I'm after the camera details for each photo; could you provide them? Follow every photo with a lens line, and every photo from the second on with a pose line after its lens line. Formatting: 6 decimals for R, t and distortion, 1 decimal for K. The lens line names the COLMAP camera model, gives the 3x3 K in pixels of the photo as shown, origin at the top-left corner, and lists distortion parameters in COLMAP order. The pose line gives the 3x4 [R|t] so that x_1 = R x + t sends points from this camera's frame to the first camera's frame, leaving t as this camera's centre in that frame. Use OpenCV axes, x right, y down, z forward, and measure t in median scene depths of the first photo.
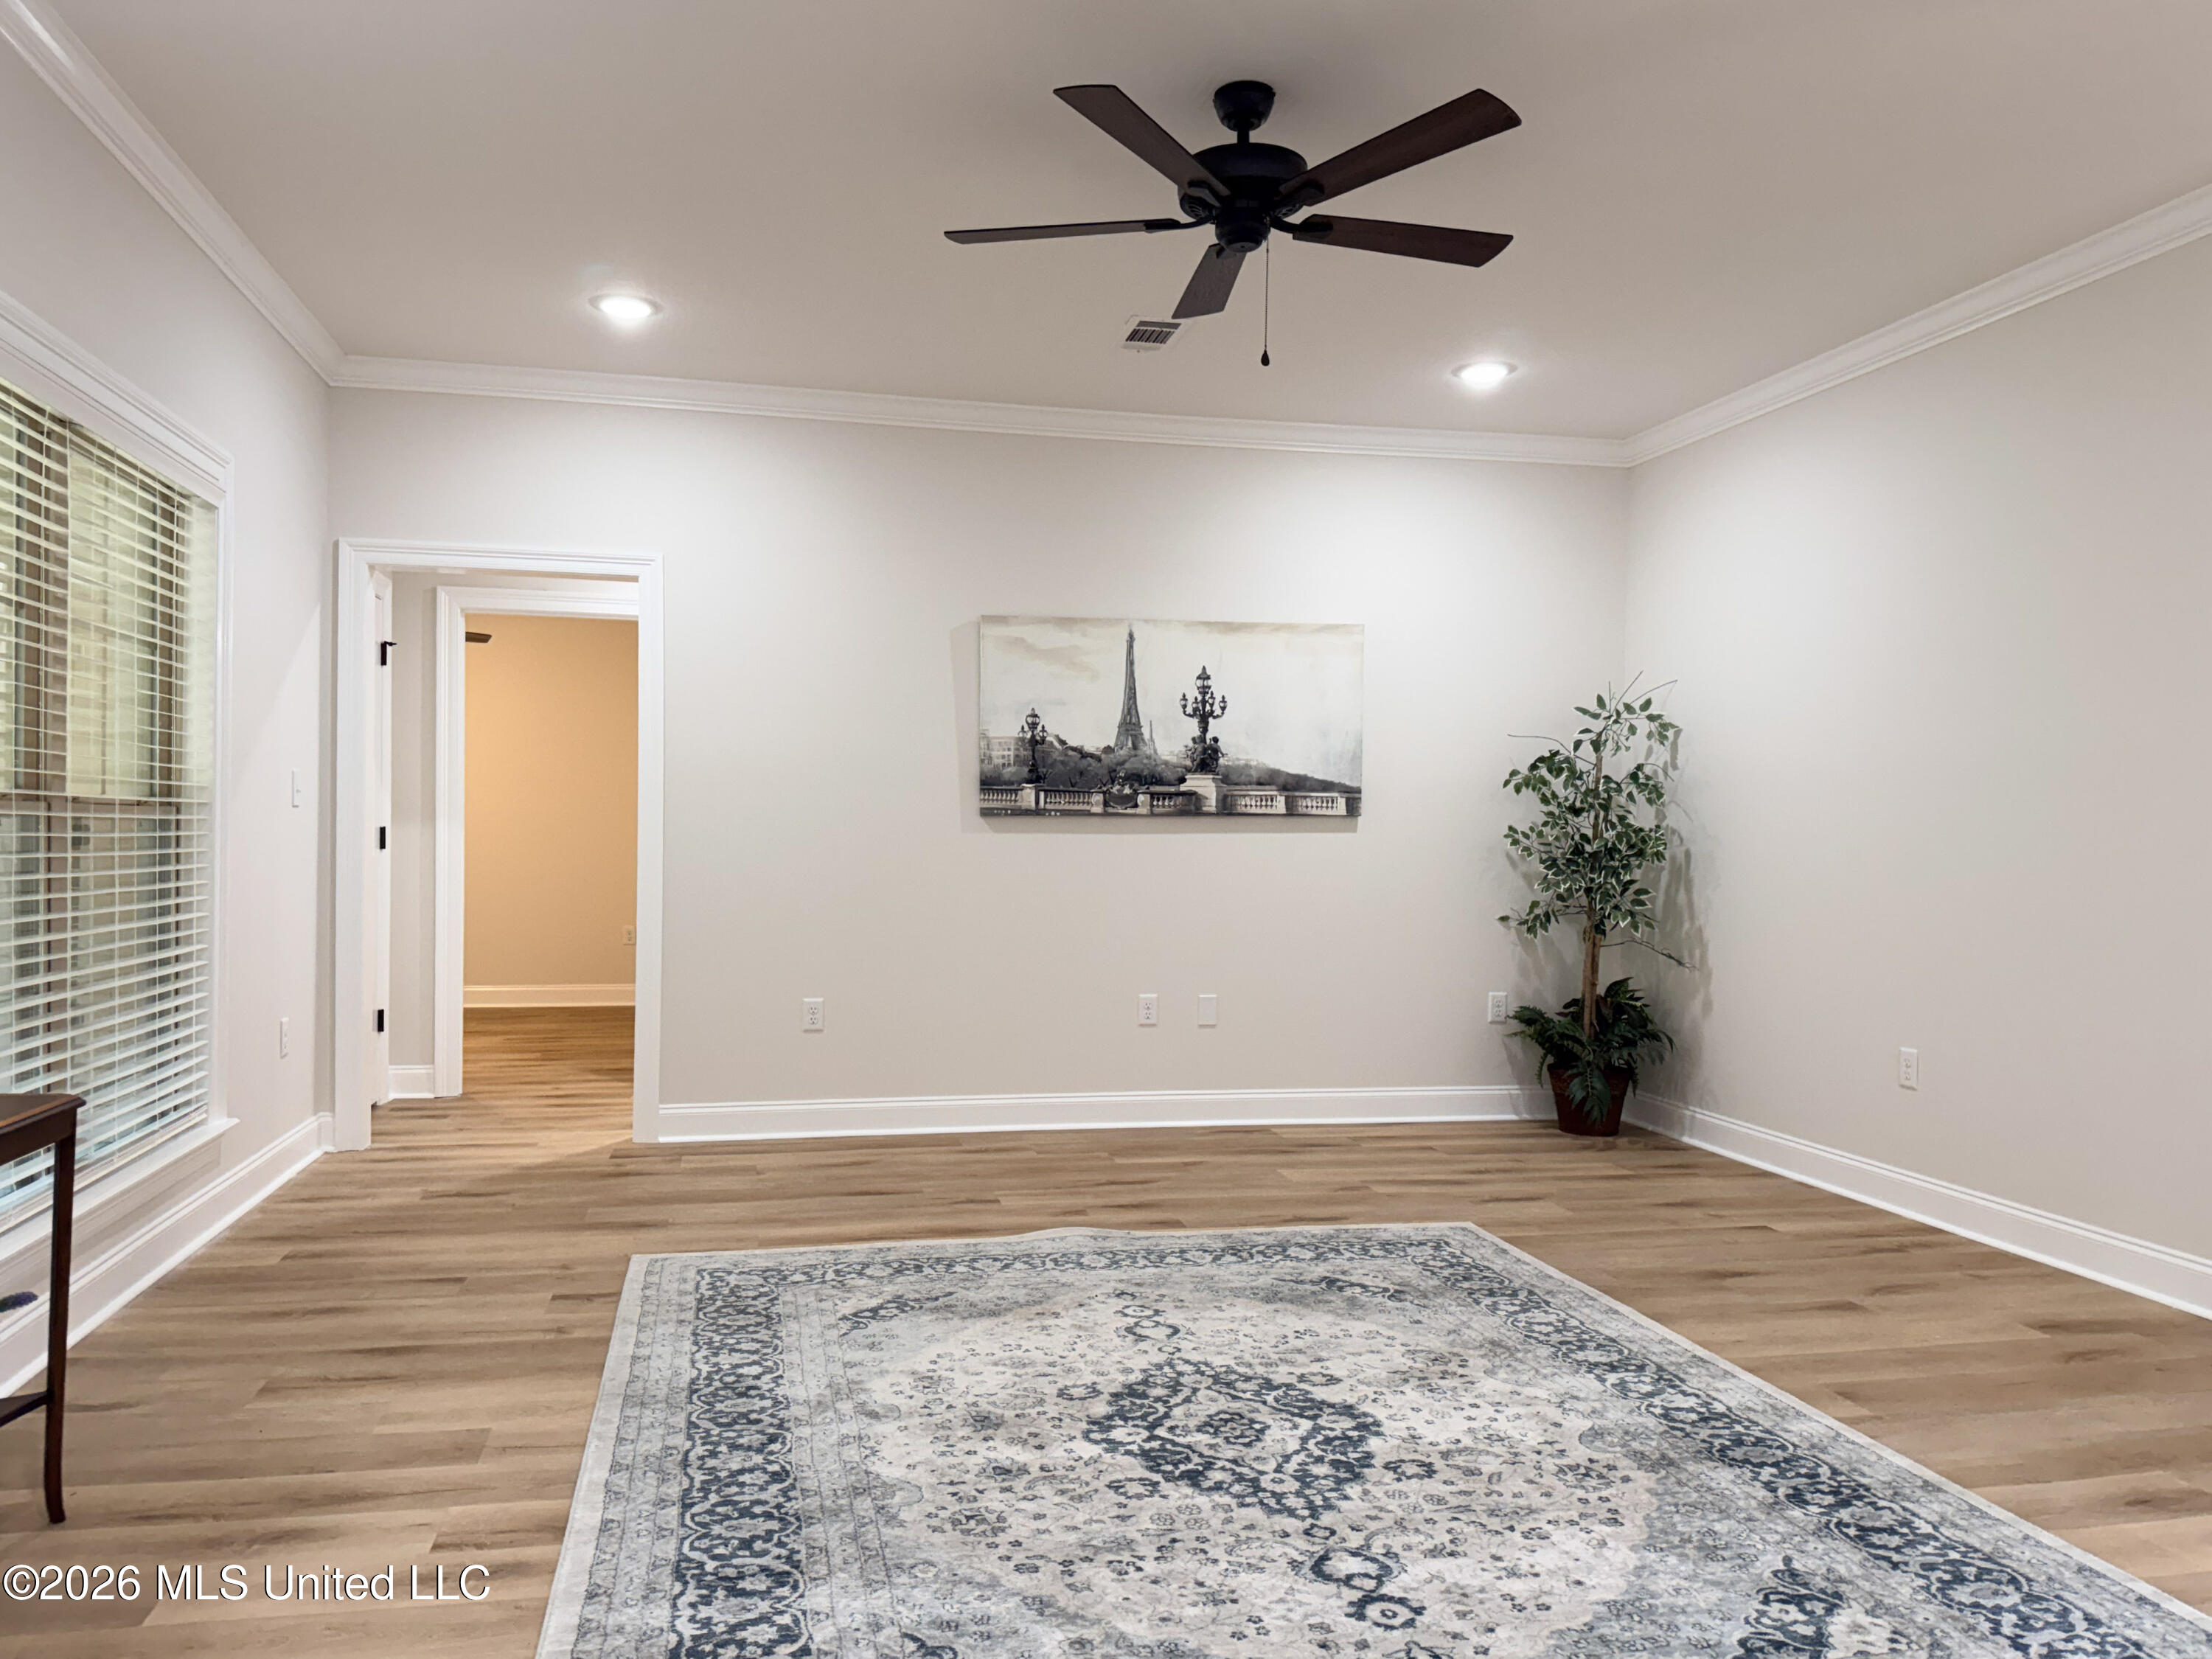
lens RADIAL K [[1575.4, 0, 1036.0], [0, 1575.4, 837.2], [0, 0, 1]] dist [0.081008, -0.074384]
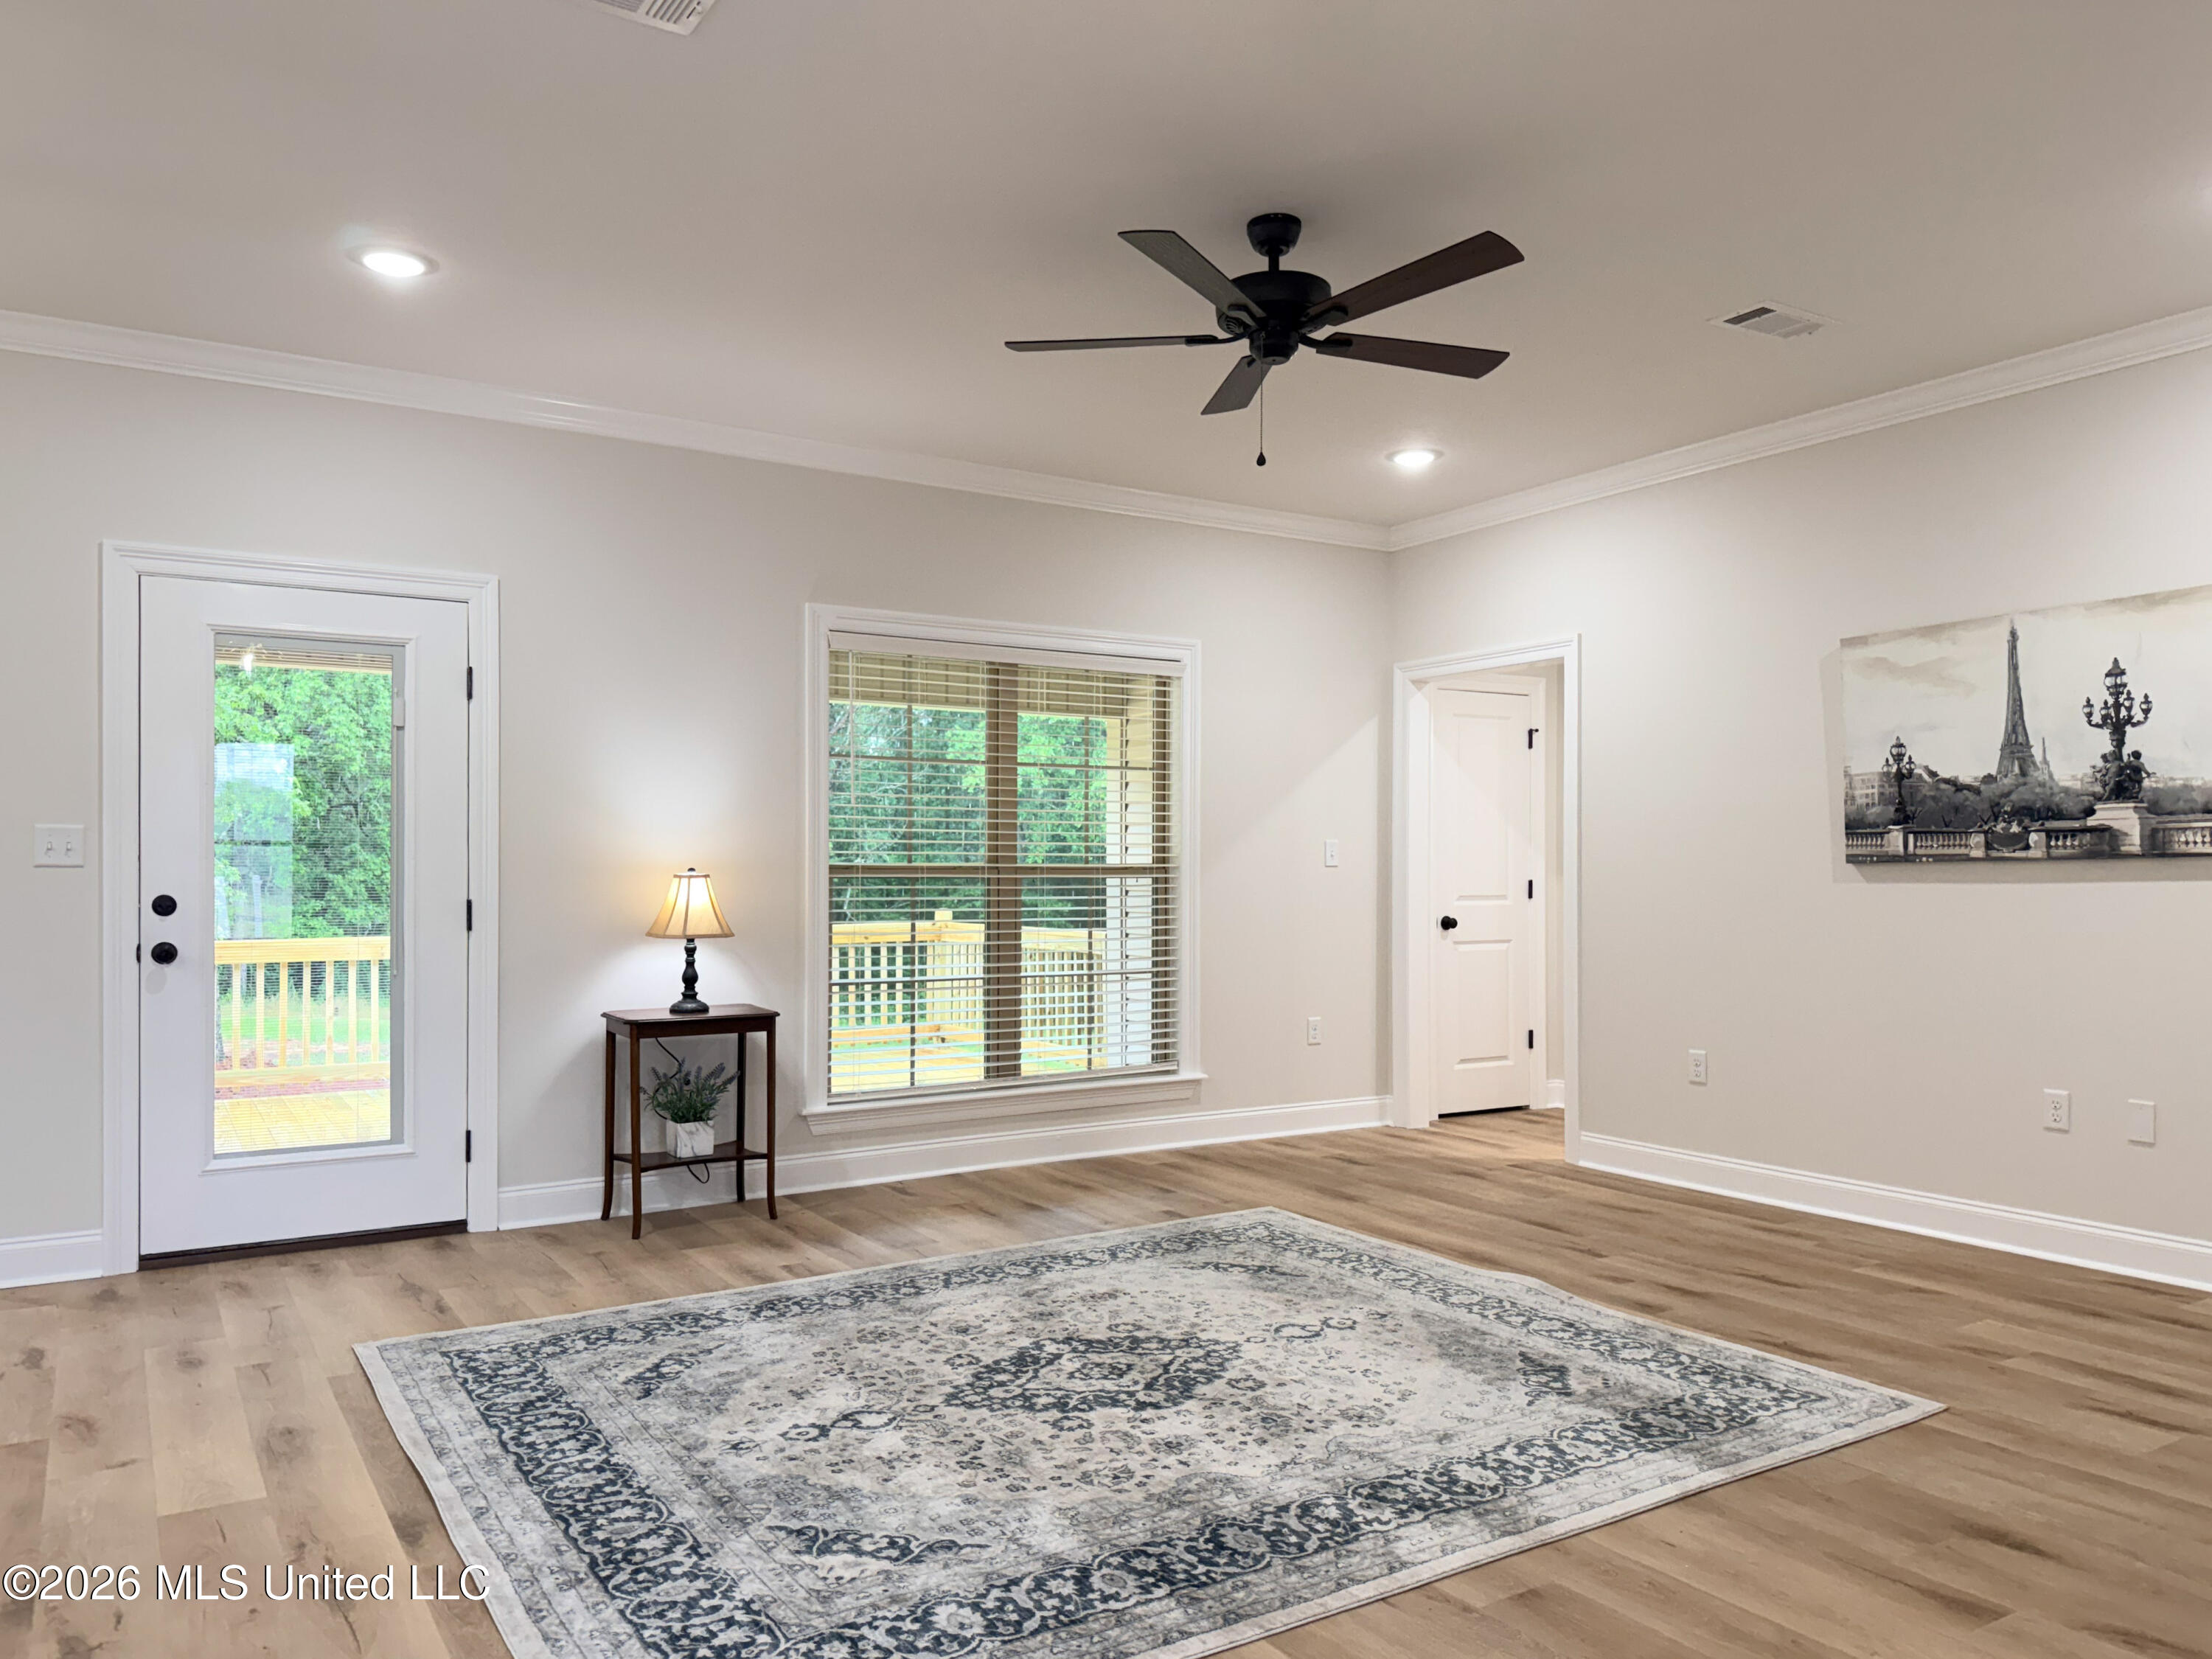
lens RADIAL K [[1520.5, 0, 1106.4], [0, 1520.5, 853.1], [0, 0, 1]] dist [0.054194, -0.071077]
pose [[0.377606, -0.024908, -0.925631, 0.602399], [-0.008617, 0.999500, -0.030411, 0.010223], [0.925926, 0.019460, 0.377203, 0.287609]]
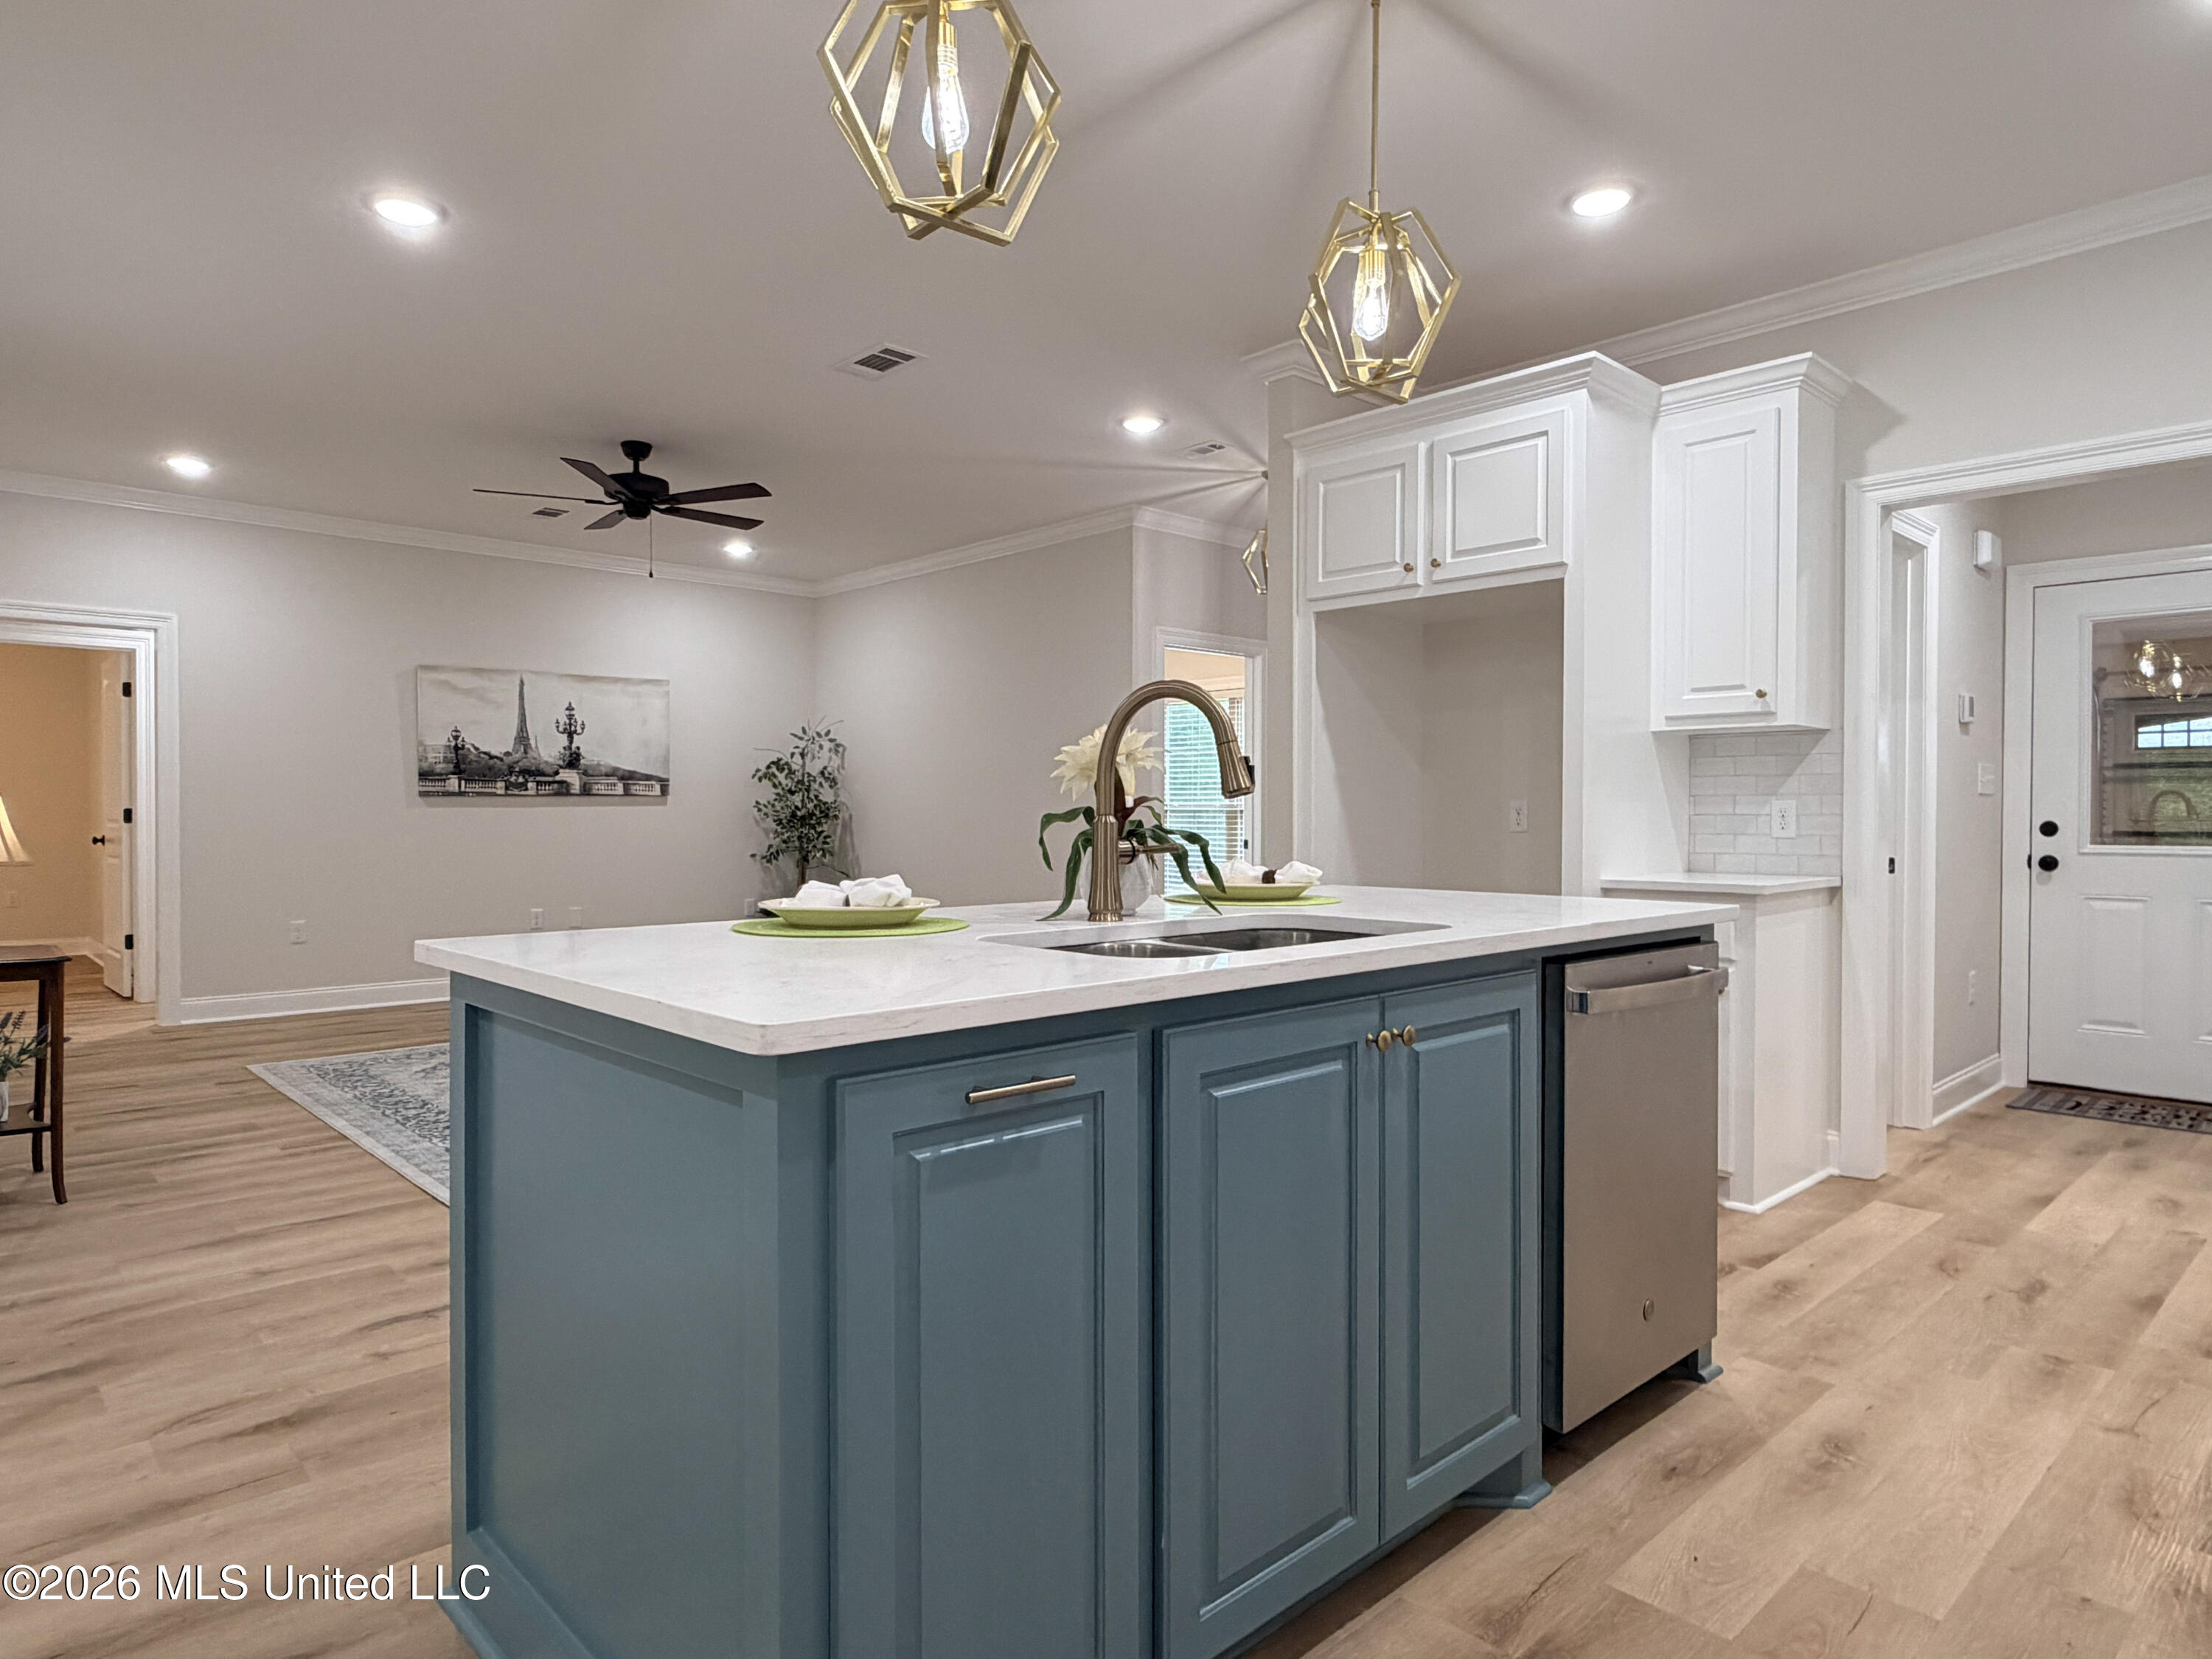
lens RADIAL K [[1322.7, 0, 1068.8], [0, 1322.7, 826.2], [0, 0, 1]] dist [-0.004169, -0.000630]
pose [[0.849069, -0.015418, 0.528057, -0.175860], [0.015520, 0.999871, 0.004239, 0.019754], [-0.528054, 0.004596, 0.849198, -0.410514]]
